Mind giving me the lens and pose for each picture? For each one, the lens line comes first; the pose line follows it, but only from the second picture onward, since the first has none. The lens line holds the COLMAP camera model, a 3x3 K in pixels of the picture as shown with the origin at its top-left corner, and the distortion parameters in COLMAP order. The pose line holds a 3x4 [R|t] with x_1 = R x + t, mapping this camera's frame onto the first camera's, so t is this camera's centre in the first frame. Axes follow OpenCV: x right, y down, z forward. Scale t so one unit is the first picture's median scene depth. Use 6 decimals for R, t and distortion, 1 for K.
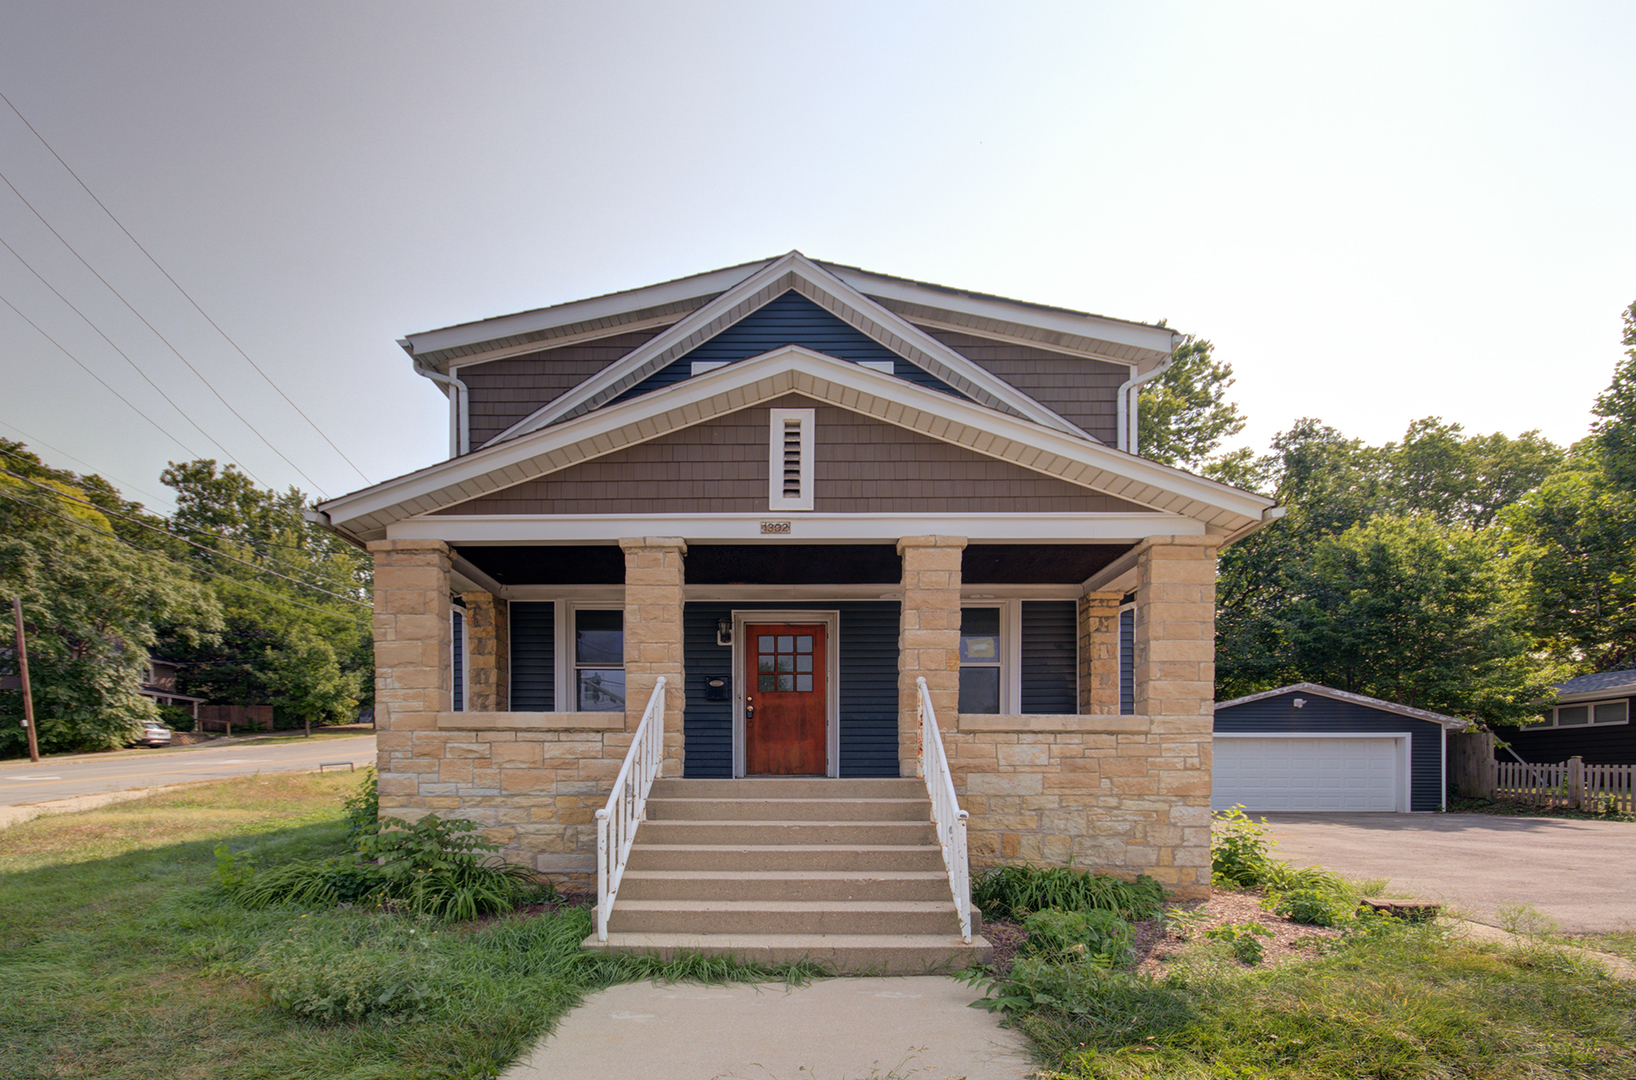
lens RADIAL K [[624.2, 0, 818.1], [0, 624.2, 723.3], [0, 0, 1]] dist [-0.003586, 0.000016]
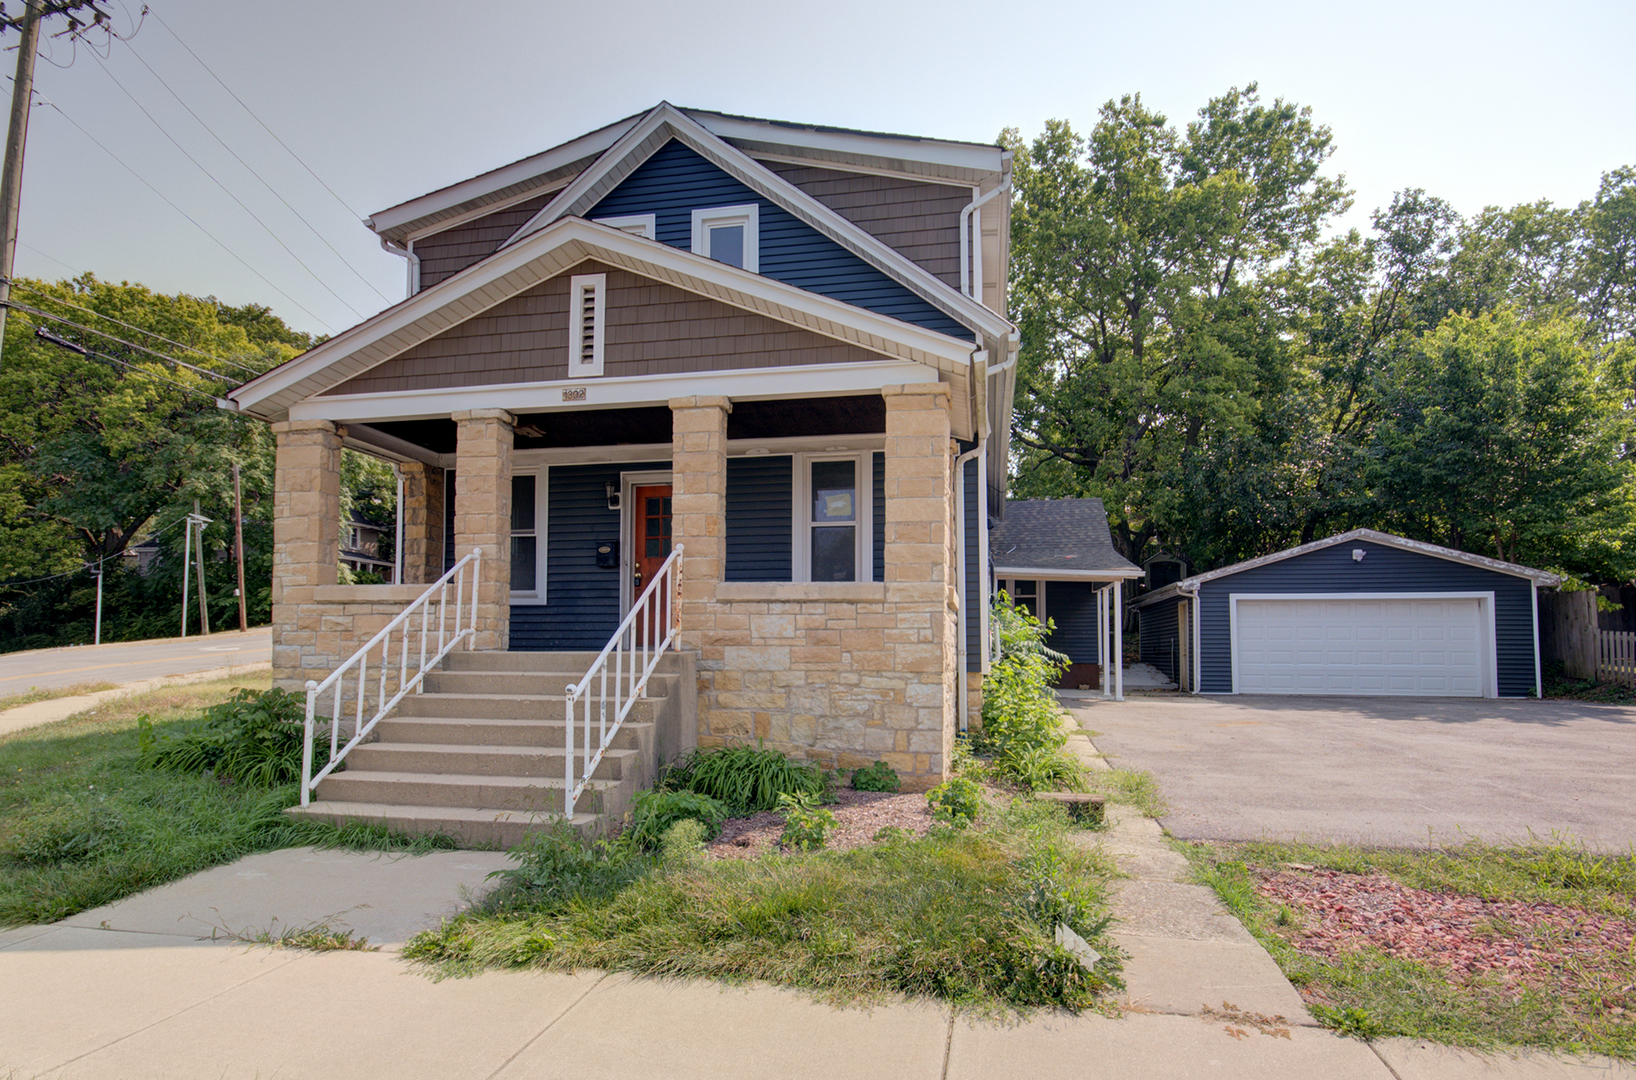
lens RADIAL K [[742.8, 0, 818.0], [0, 742.8, 540.0], [0, 0, 1]] dist [-0.002383, -0.000381]
pose [[0.983046, -0.025454, -0.181581, 0.481467], [0.014476, 0.998001, -0.061525, -0.006737], [0.182784, 0.057853, 0.981449, -0.059140]]
